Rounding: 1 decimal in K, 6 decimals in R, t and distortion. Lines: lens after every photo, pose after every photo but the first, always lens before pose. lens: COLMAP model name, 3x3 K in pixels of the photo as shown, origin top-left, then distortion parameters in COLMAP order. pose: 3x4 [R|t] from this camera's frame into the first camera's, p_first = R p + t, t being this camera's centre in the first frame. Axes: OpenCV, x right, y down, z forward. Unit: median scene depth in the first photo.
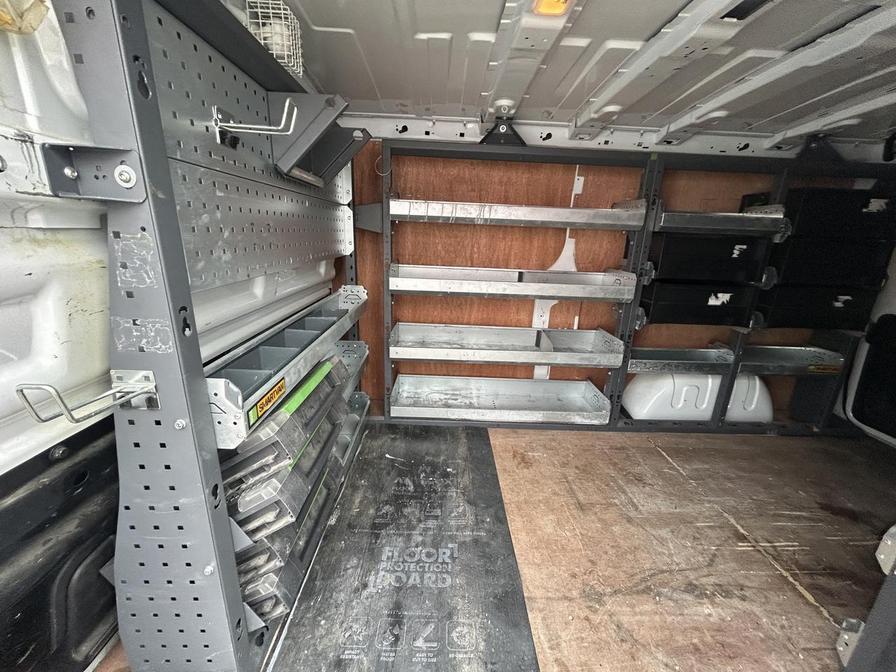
lens RADIAL K [[362.5, 0, 449.6], [0, 362.5, 336.1], [0, 0, 1]] dist [0.000138, -0.000037]
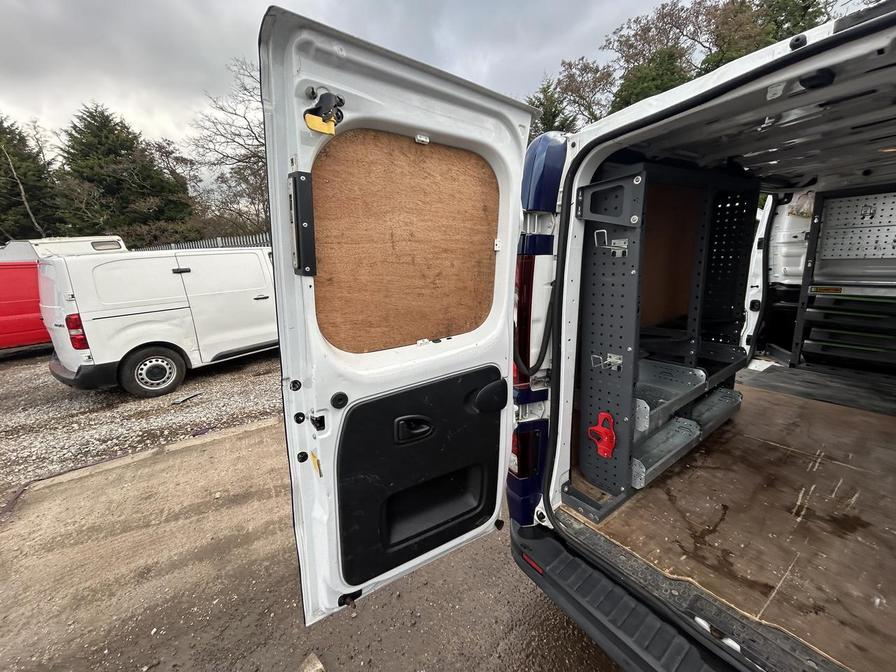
lens RADIAL K [[362.5, 0, 447.8], [0, 362.5, 339.1], [0, 0, 1]] dist [0.000138, -0.000037]
pose [[-0.828844, 0.143903, -0.540657, 2.087043], [-0.120018, 0.898127, 0.423040, -0.207001], [0.546455, 0.415523, -0.727137, 0.785194]]
